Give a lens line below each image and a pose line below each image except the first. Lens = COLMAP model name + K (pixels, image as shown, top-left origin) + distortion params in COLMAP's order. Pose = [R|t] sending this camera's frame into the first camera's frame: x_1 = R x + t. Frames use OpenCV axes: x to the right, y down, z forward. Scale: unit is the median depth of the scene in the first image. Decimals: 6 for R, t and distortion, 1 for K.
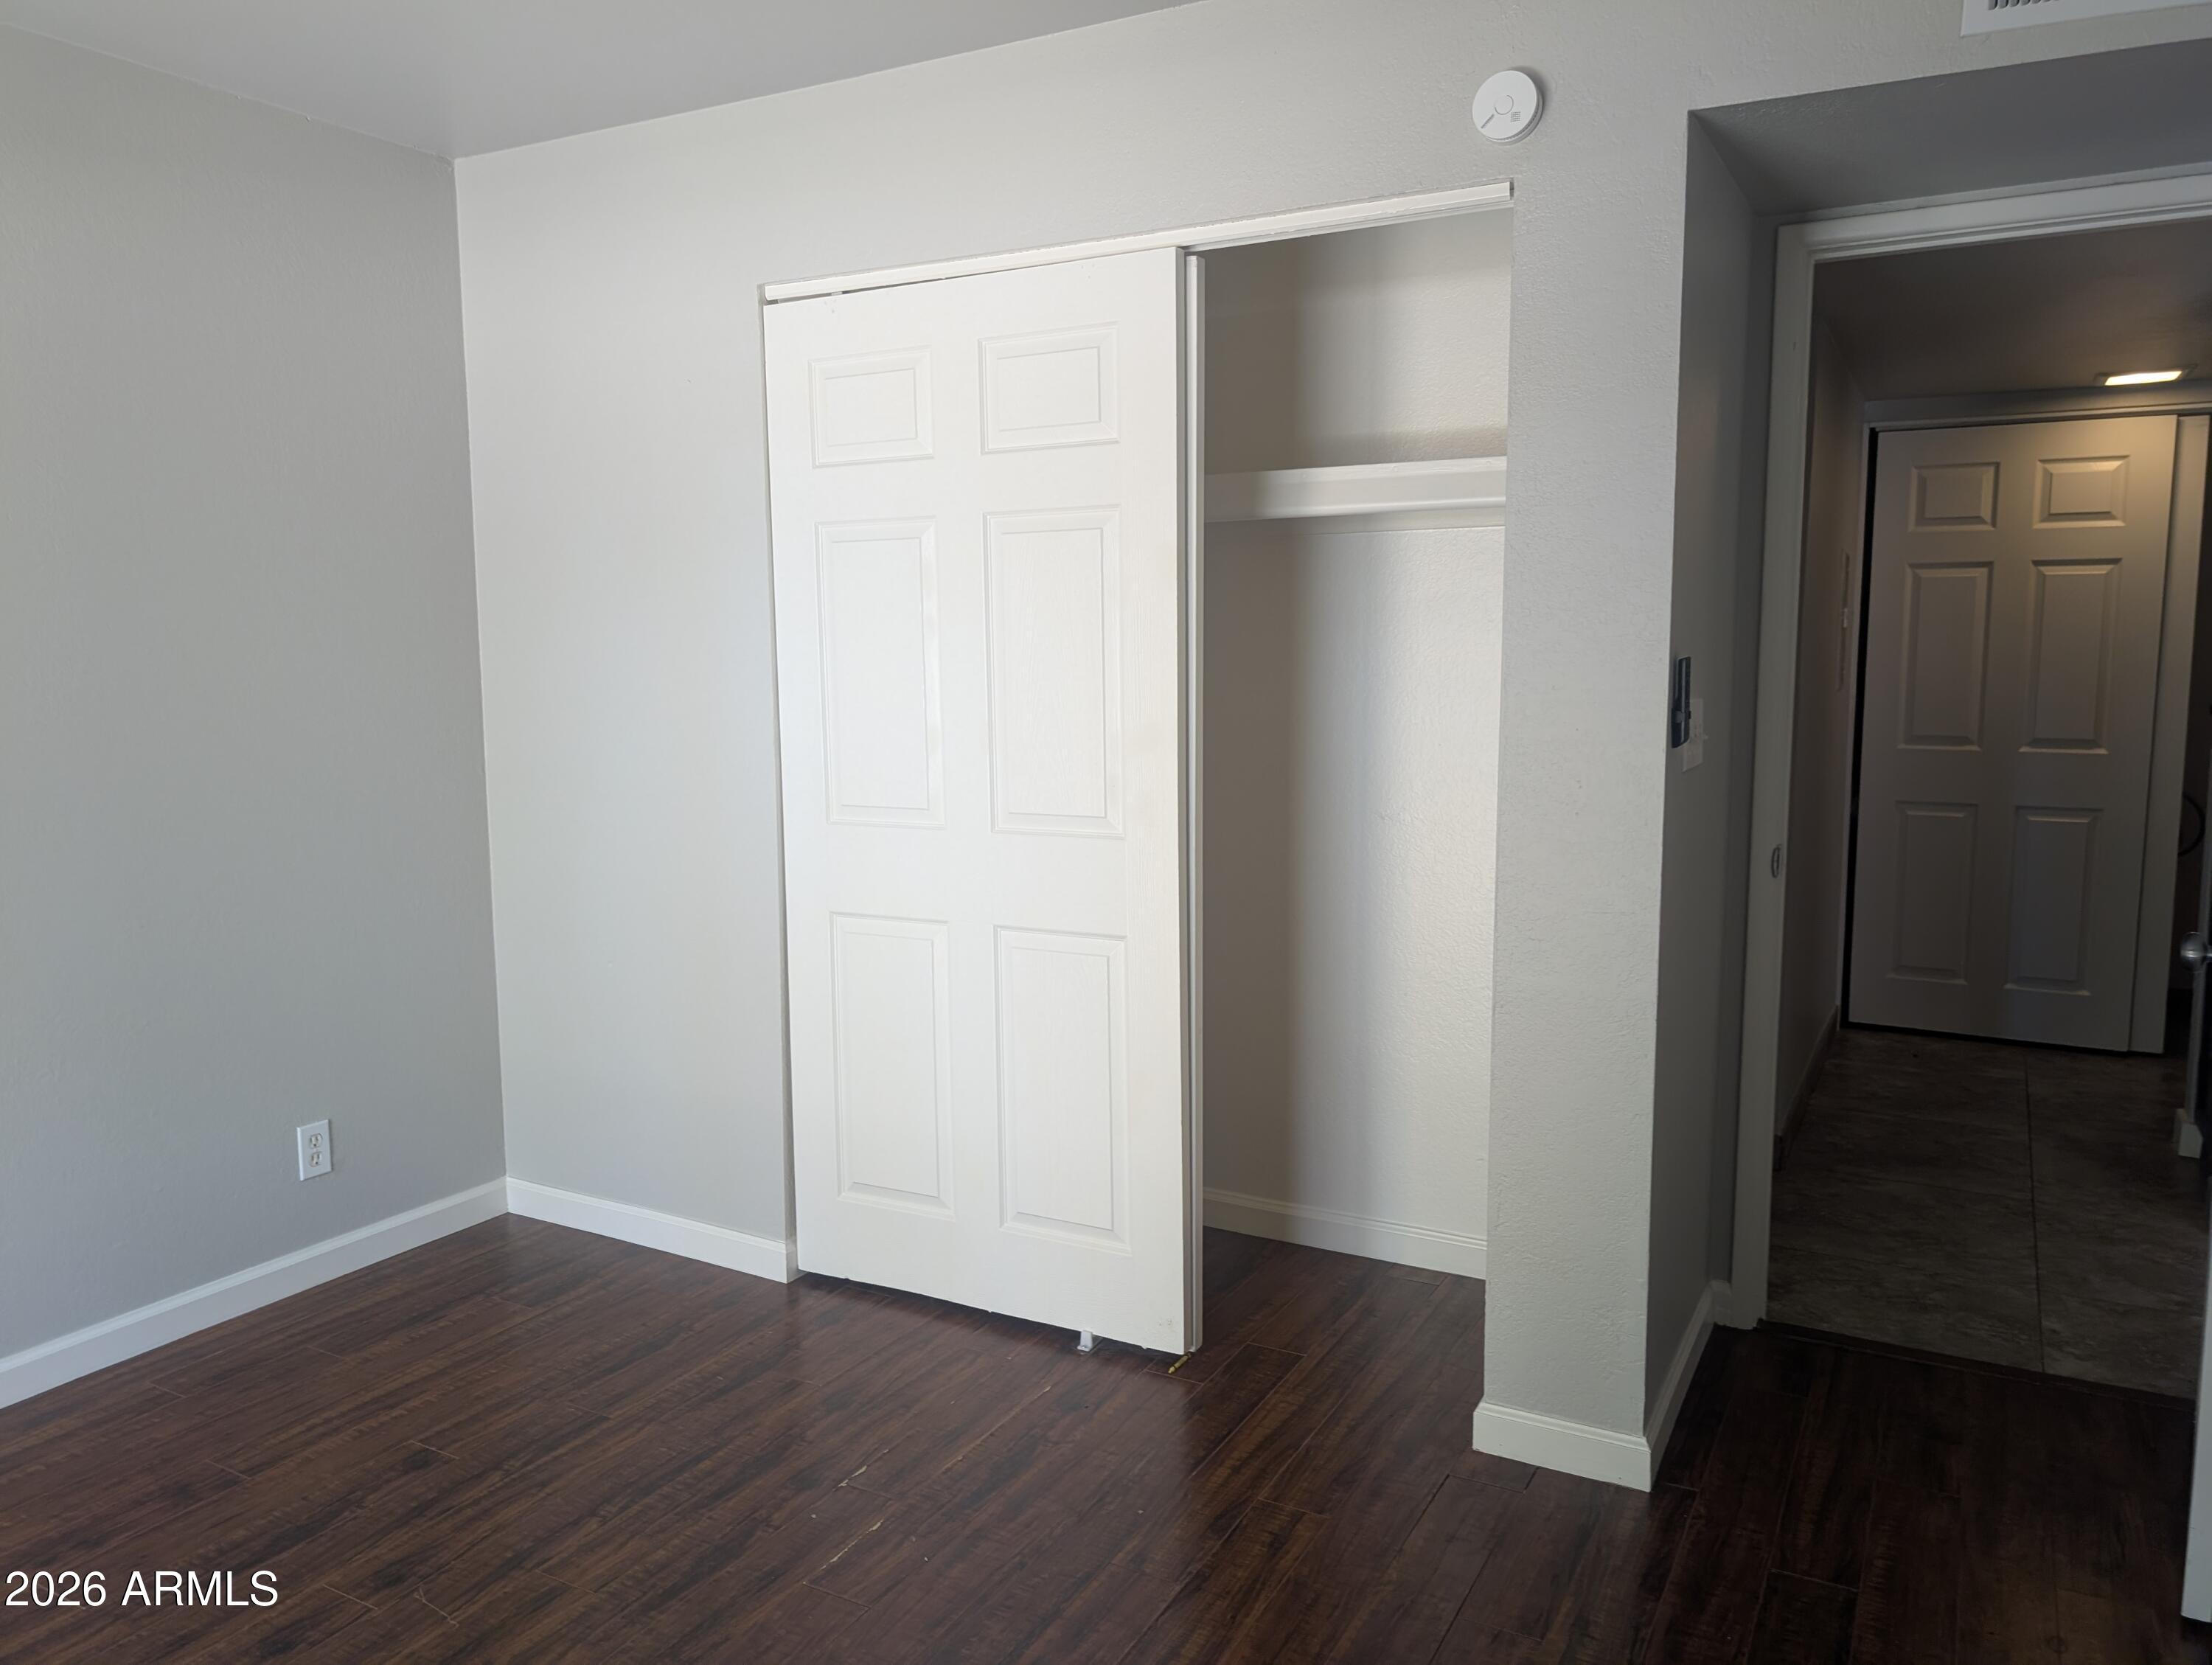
lens RADIAL K [[1603.1, 0, 1104.8], [0, 1603.1, 831.3], [0, 0, 1]] dist [0.029751, -0.025044]
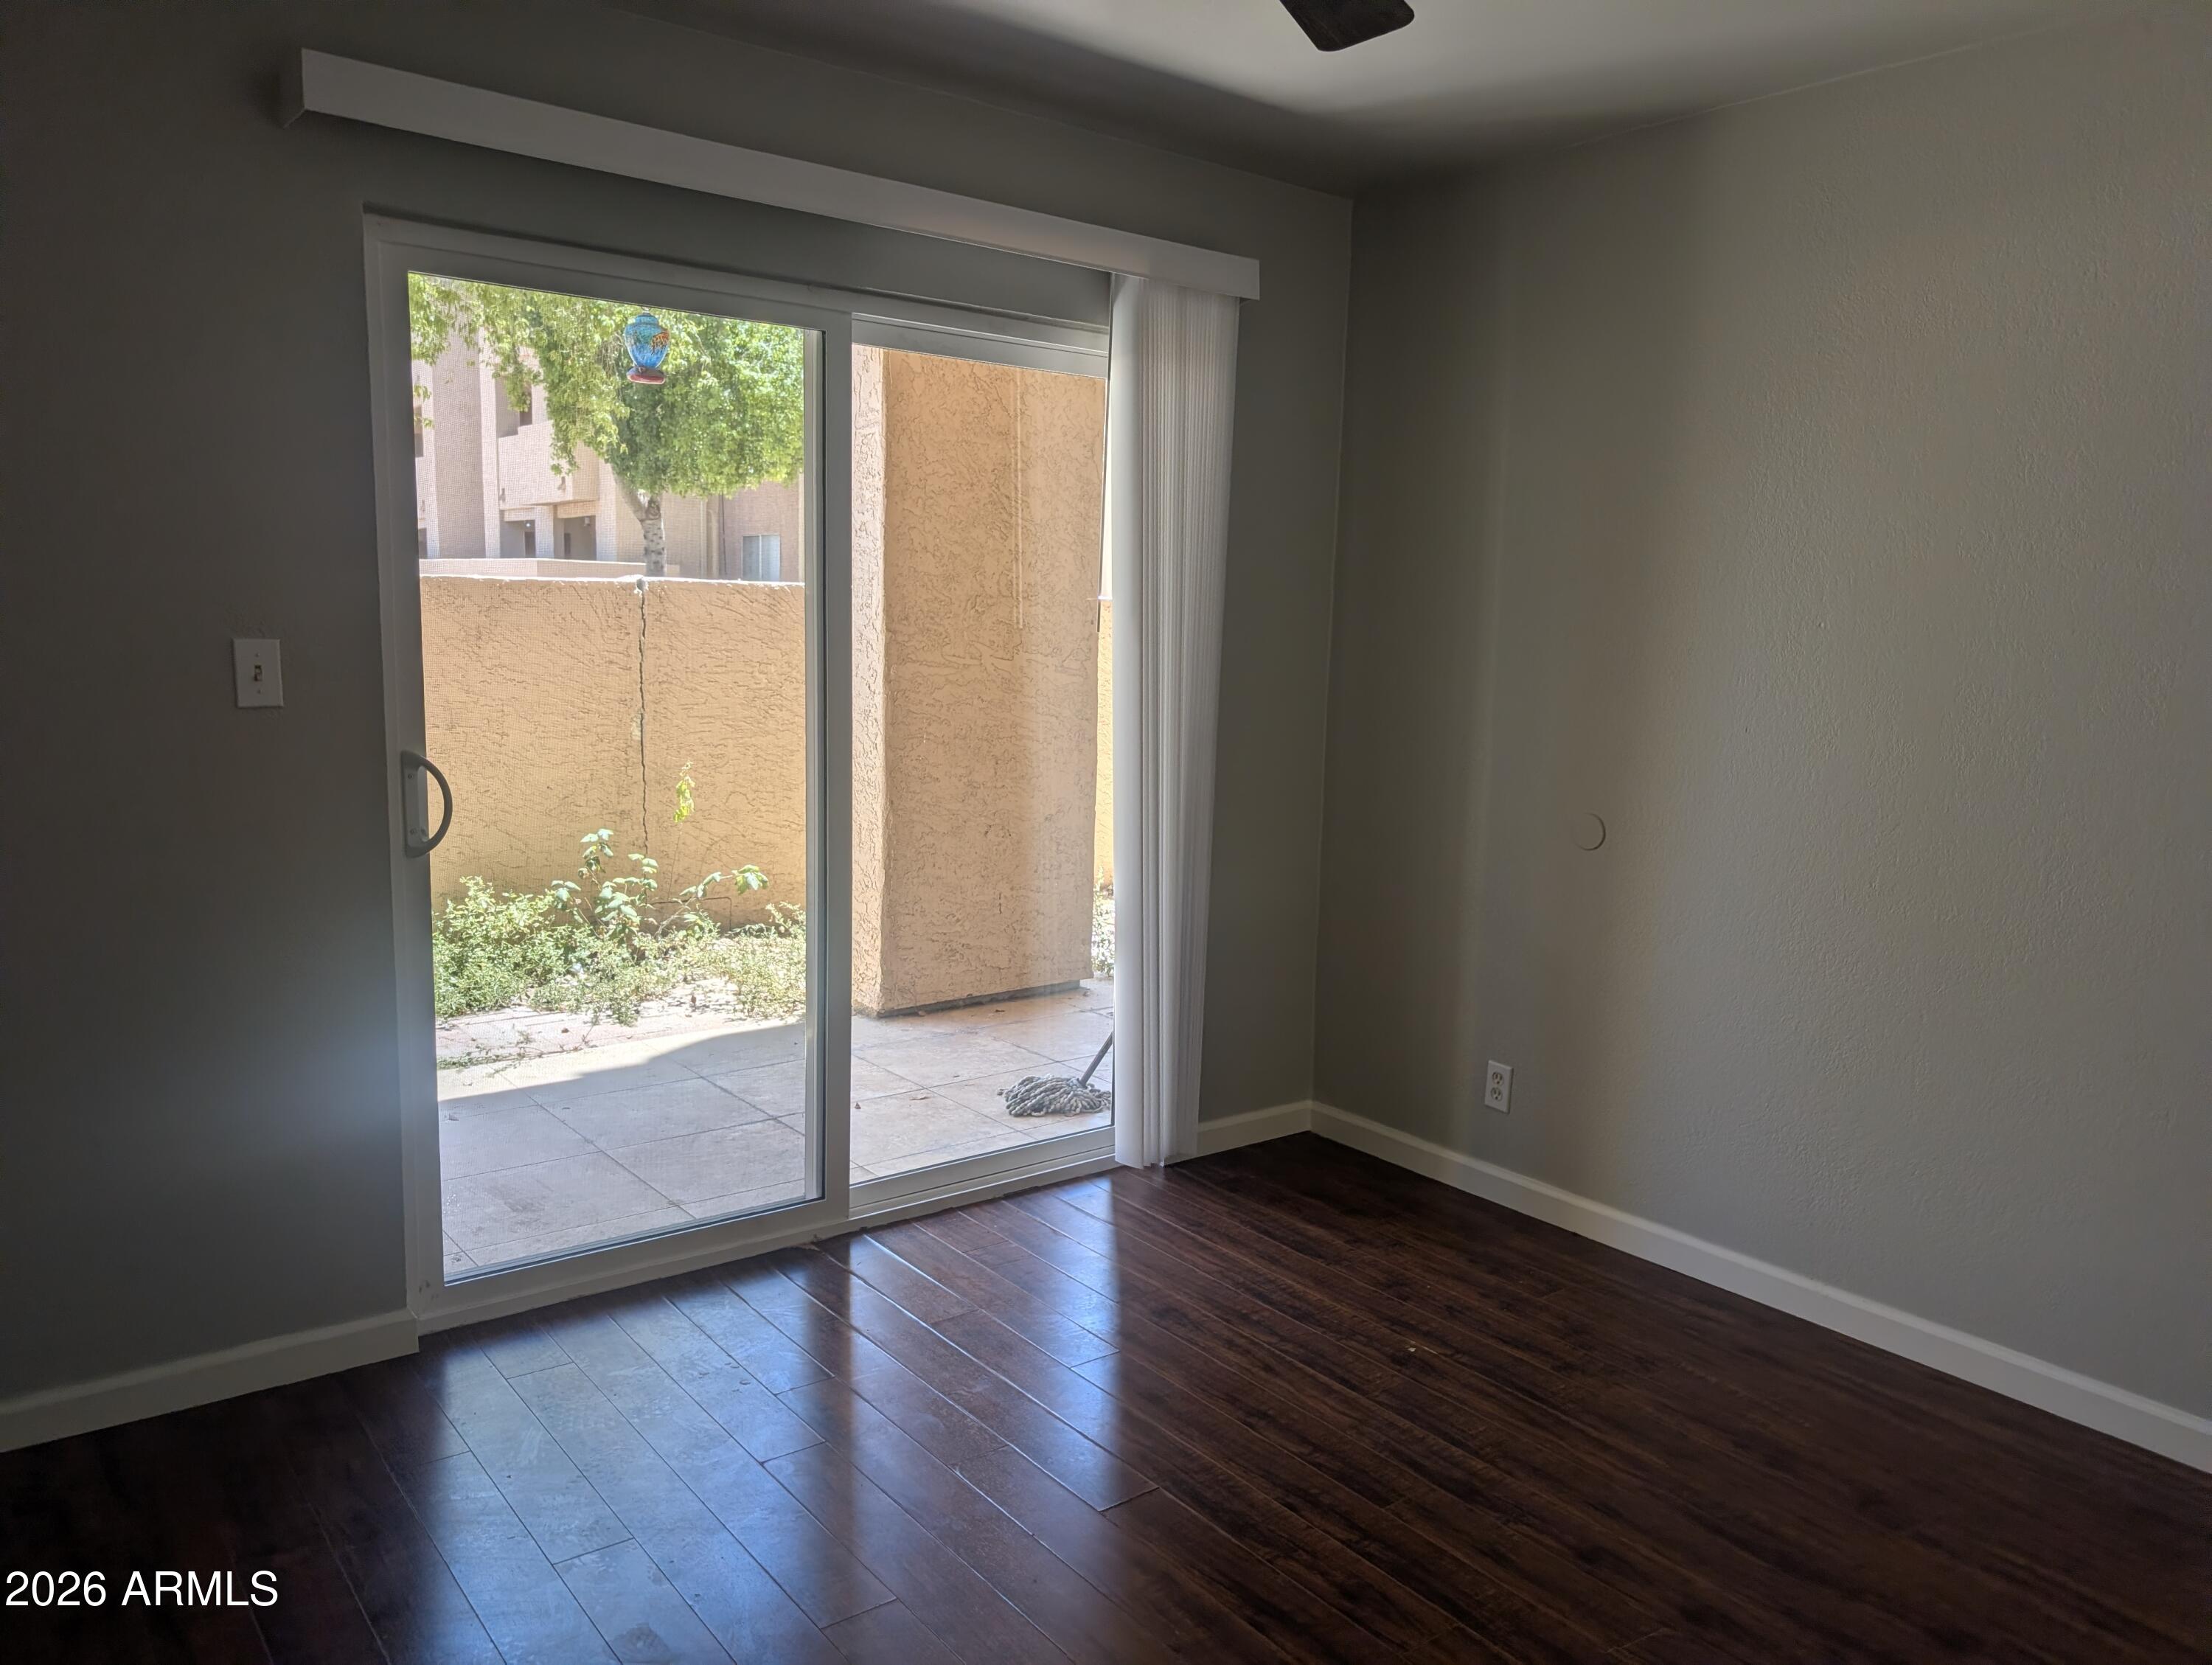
lens RADIAL K [[1603.1, 0, 1105.6], [0, 1603.1, 832.5], [0, 0, 1]] dist [0.029751, -0.025044]
pose [[-0.399043, 0.119539, -0.909107, 0.445650], [-0.137565, 0.972439, 0.188249, -0.107576], [0.906554, 0.200181, -0.371600, 0.811400]]
